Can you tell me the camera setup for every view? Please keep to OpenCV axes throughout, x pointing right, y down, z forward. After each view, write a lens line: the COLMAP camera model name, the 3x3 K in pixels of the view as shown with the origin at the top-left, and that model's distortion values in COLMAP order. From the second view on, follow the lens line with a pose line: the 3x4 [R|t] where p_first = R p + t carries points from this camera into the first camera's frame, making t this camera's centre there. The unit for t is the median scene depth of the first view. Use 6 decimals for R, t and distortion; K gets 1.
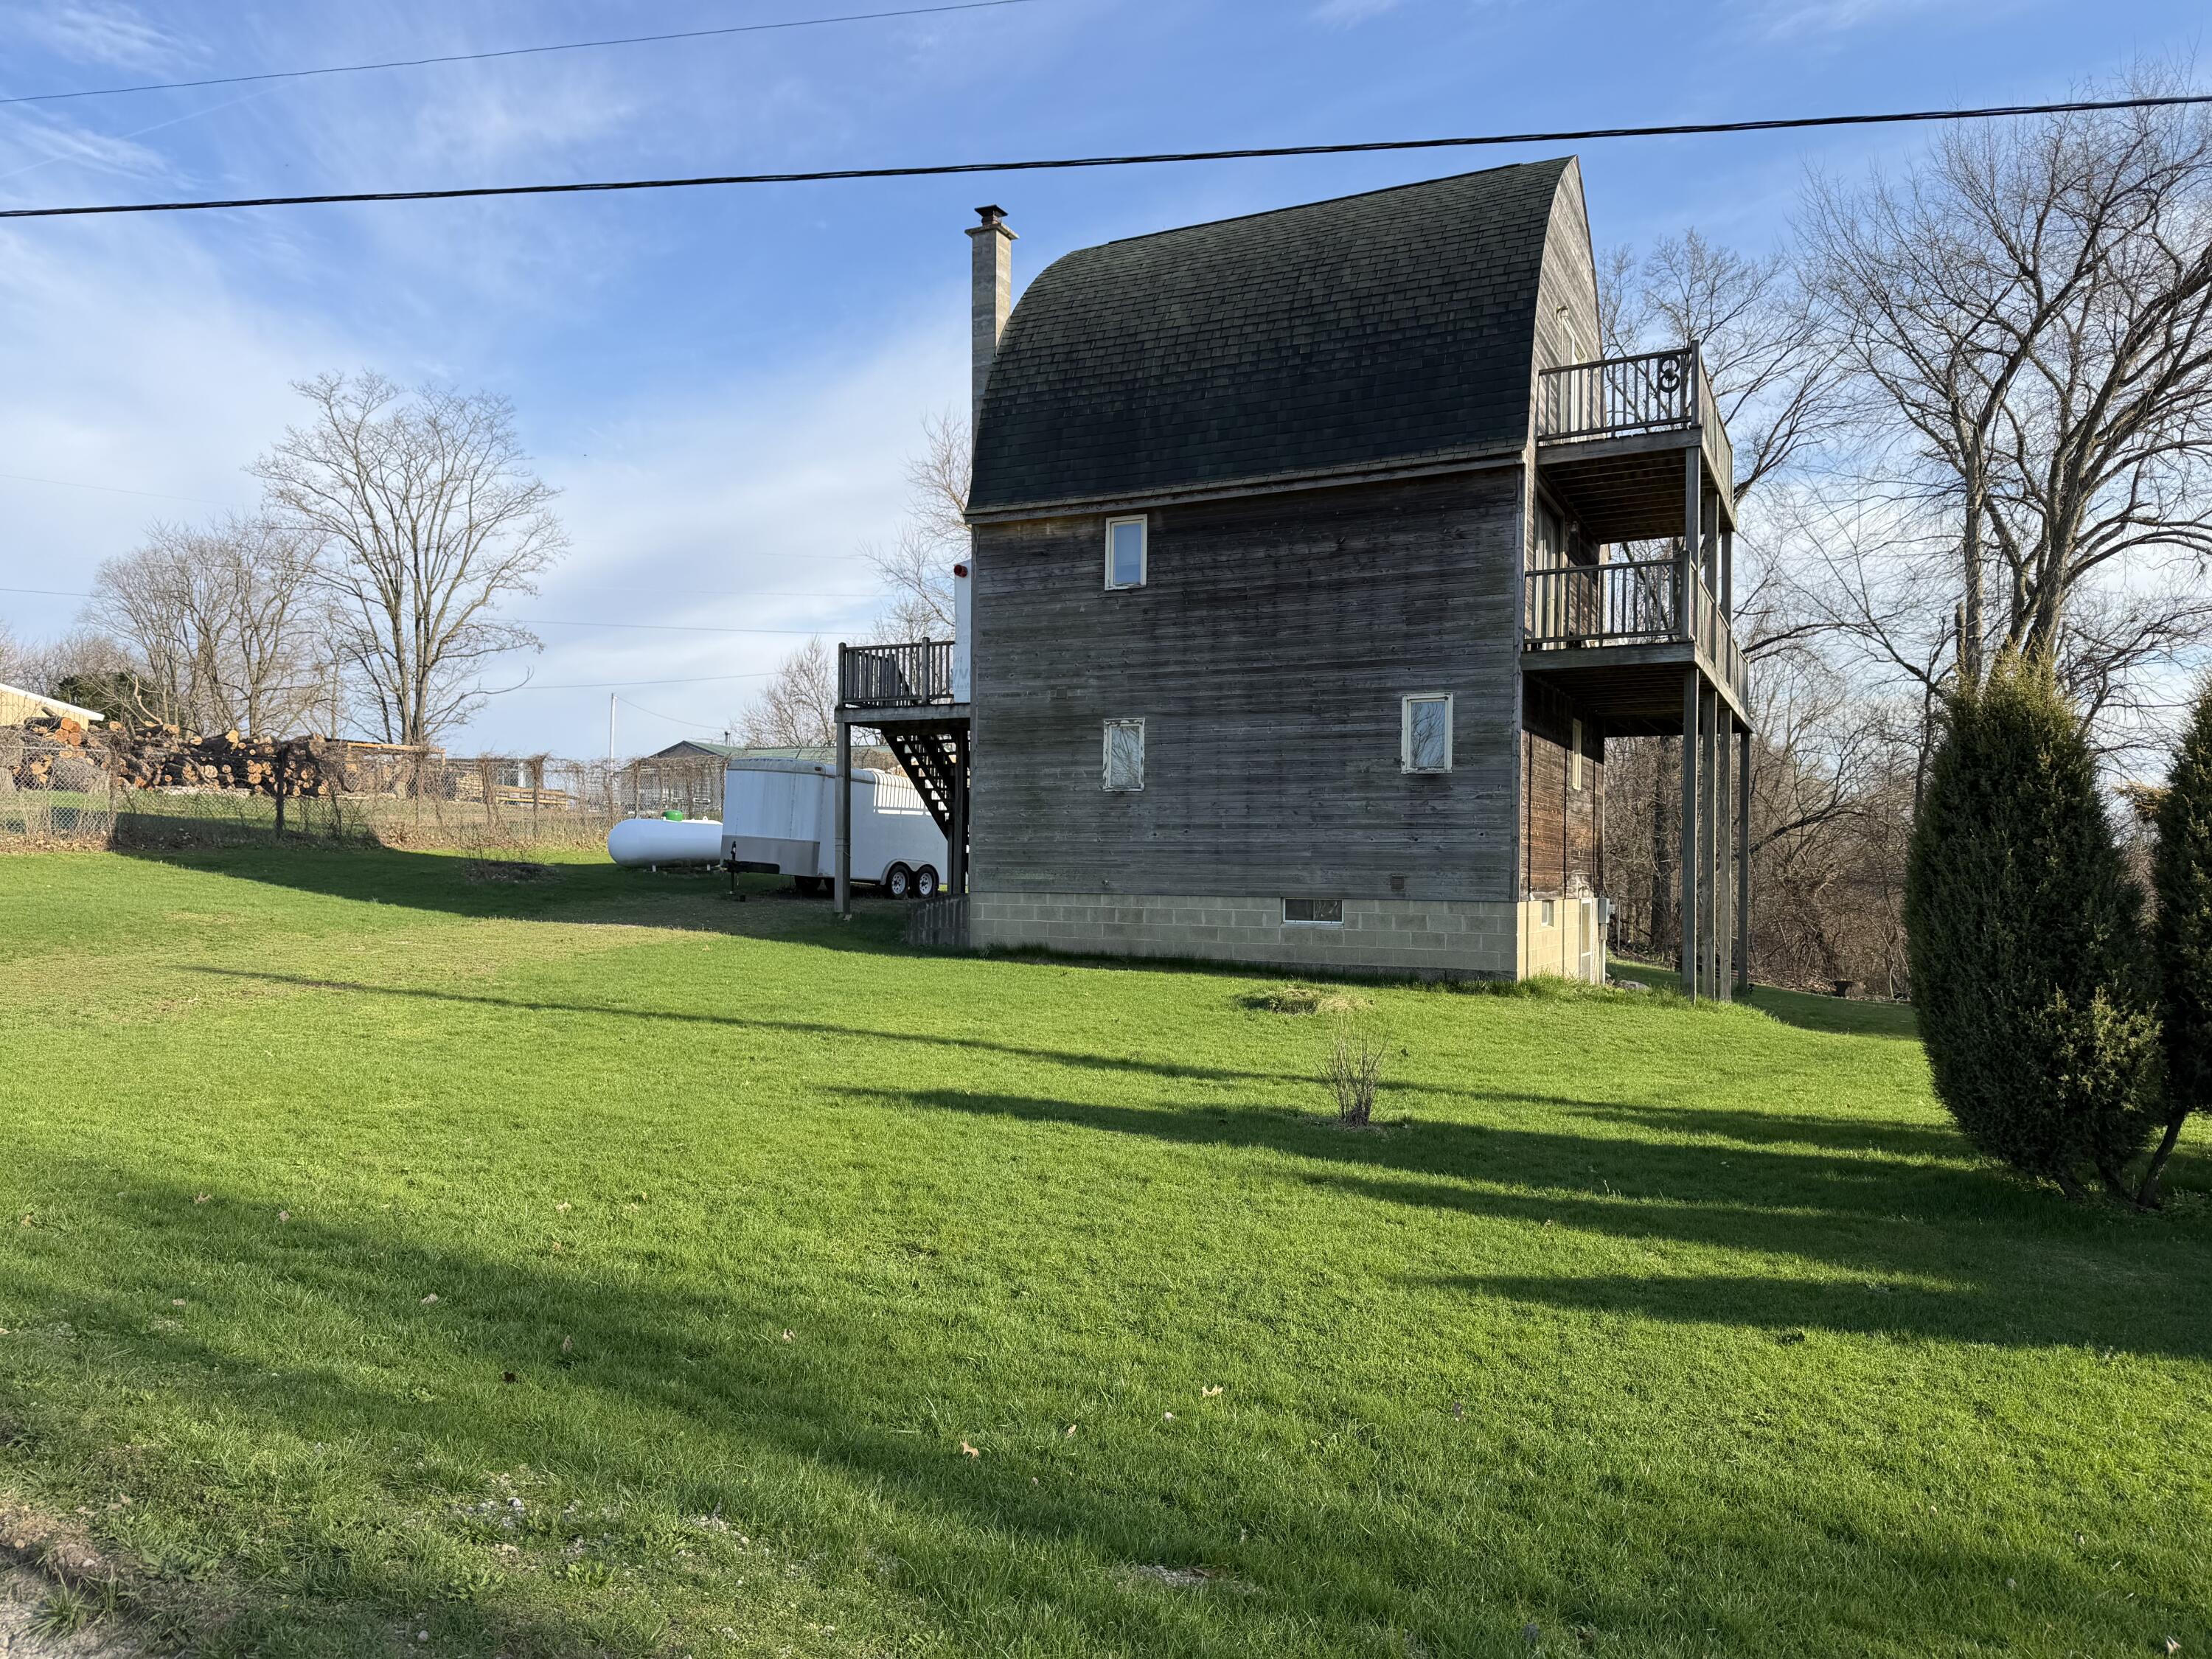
lens RADIAL K [[1570.5, 0, 1110.4], [0, 1570.5, 833.6], [0, 0, 1]] dist [0.050407, -0.008695]
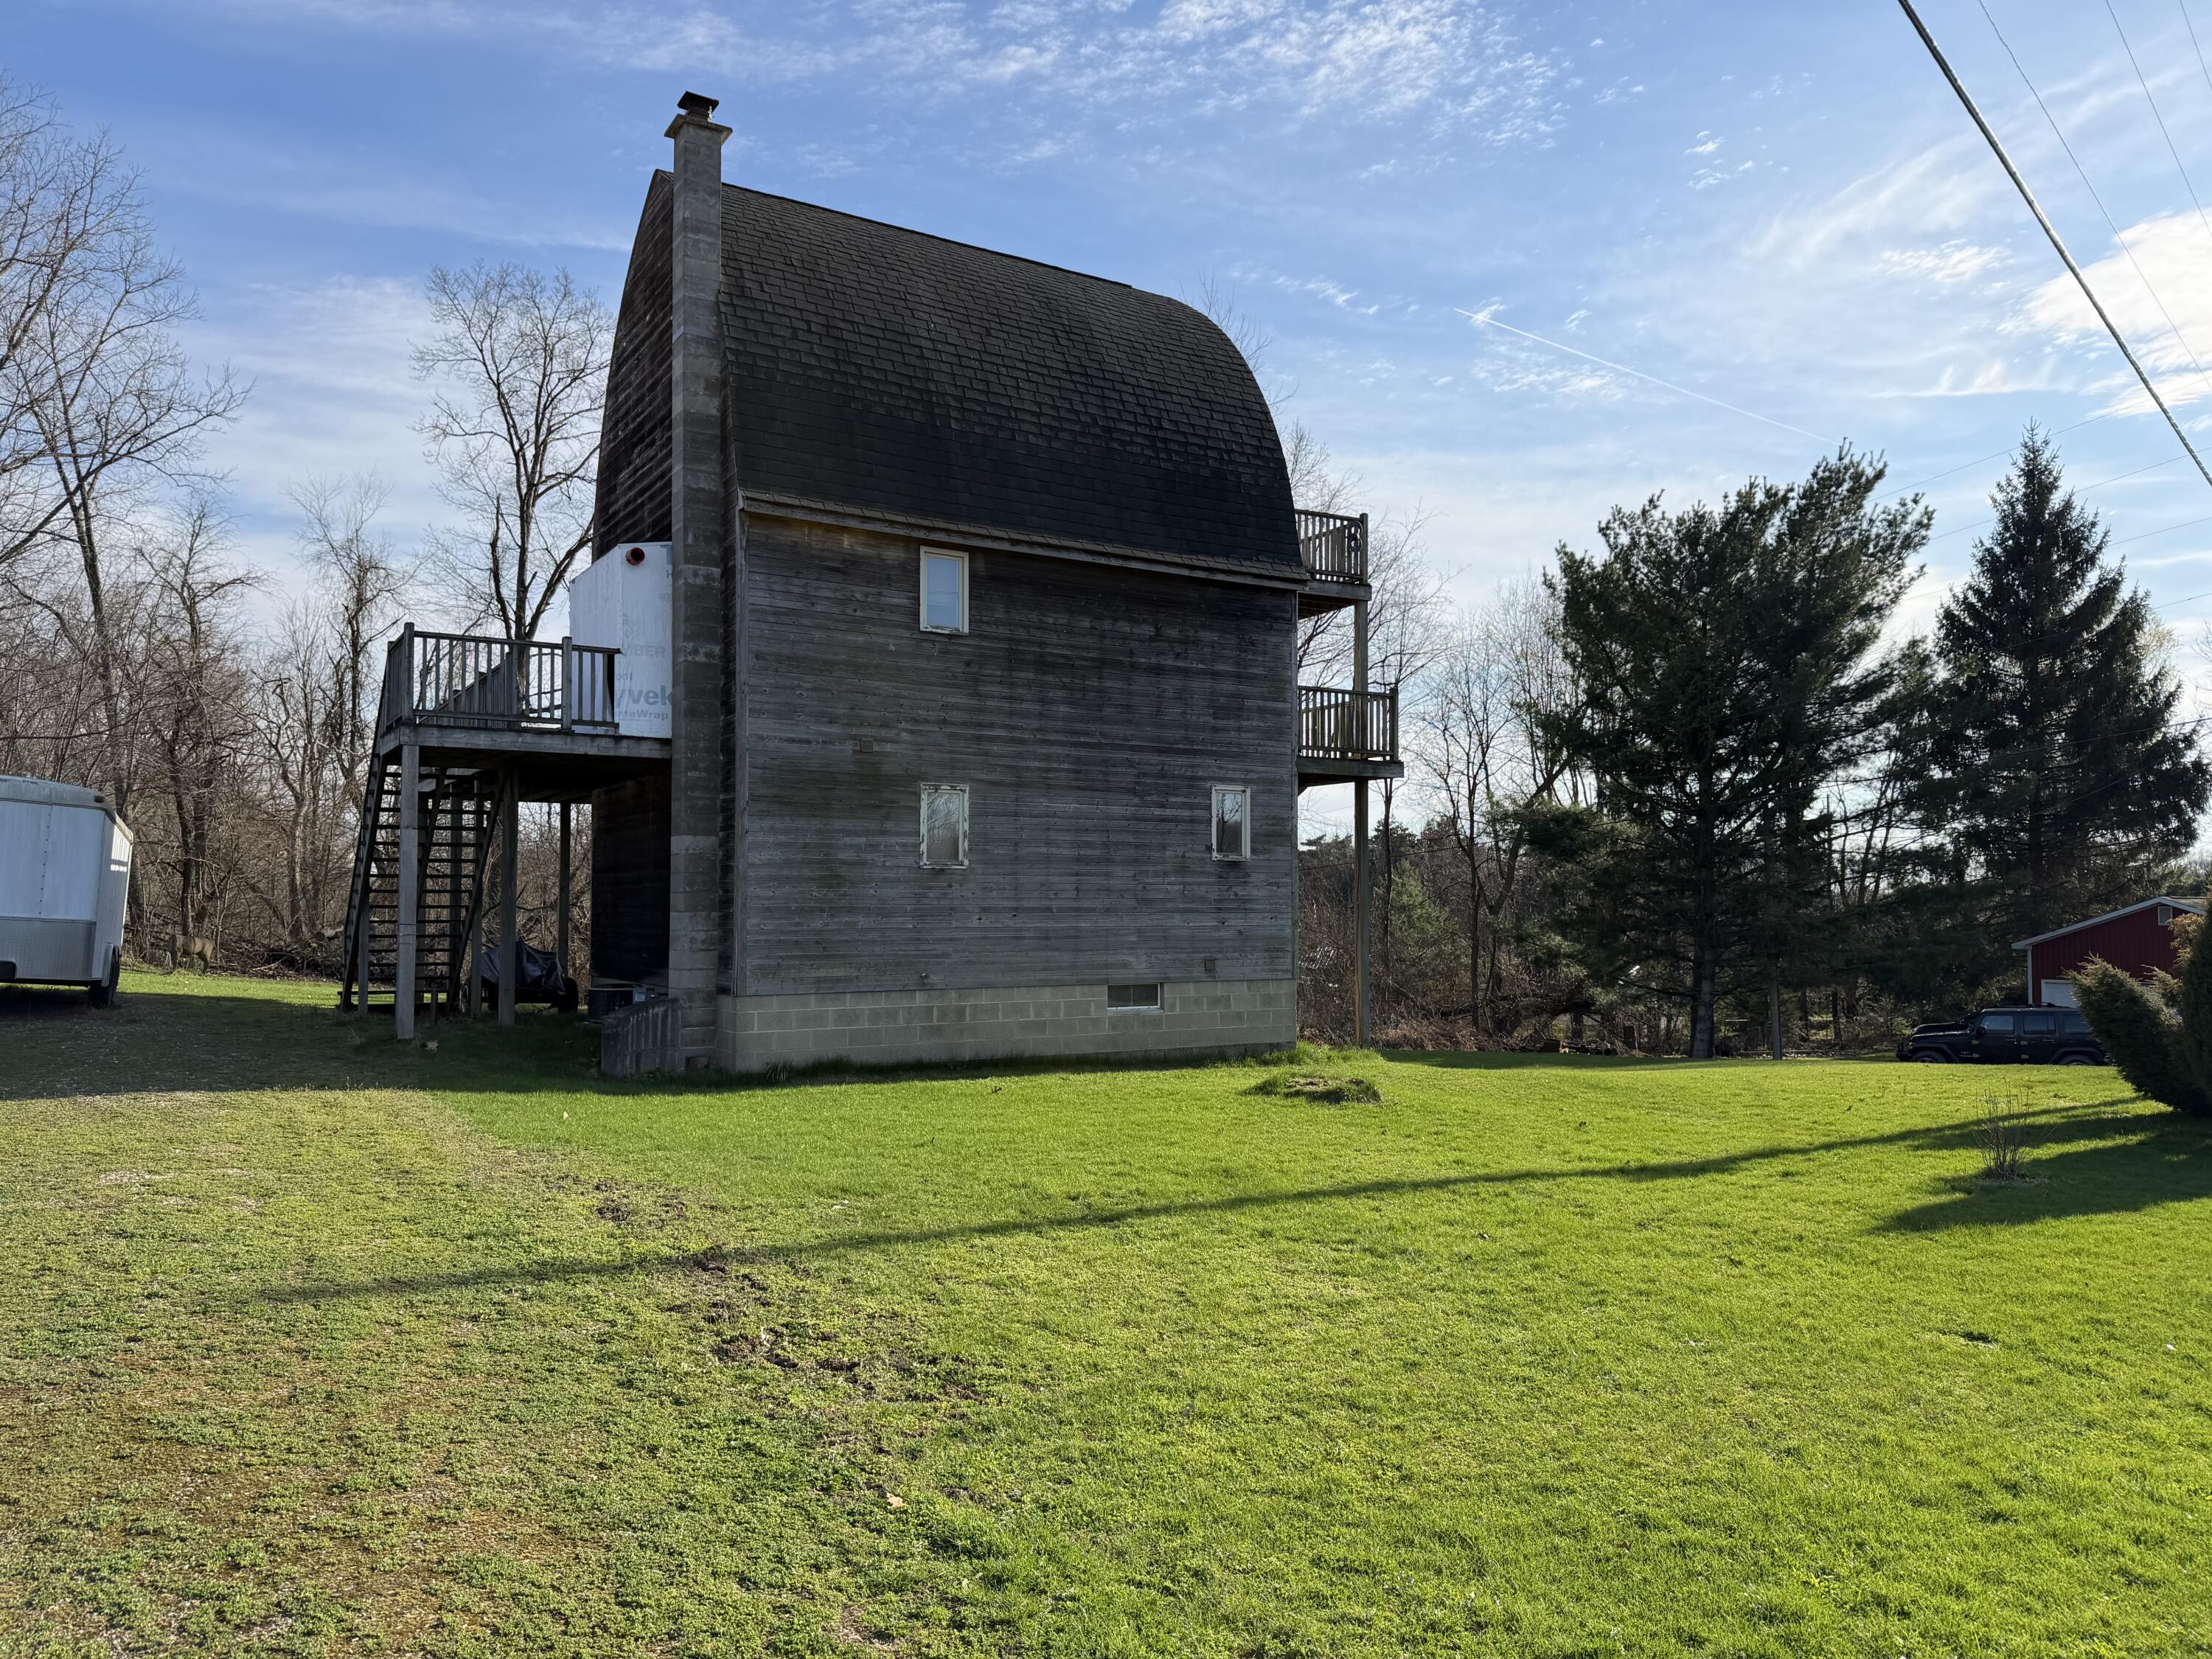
lens RADIAL K [[1570.5, 0, 1109.9], [0, 1570.5, 820.2], [0, 0, 1]] dist [0.050407, -0.008695]
pose [[0.493696, 0.039740, 0.868726, -0.710382], [-0.013642, 0.999186, -0.037956, -0.022526], [-0.869528, 0.006887, 0.493836, 0.511389]]
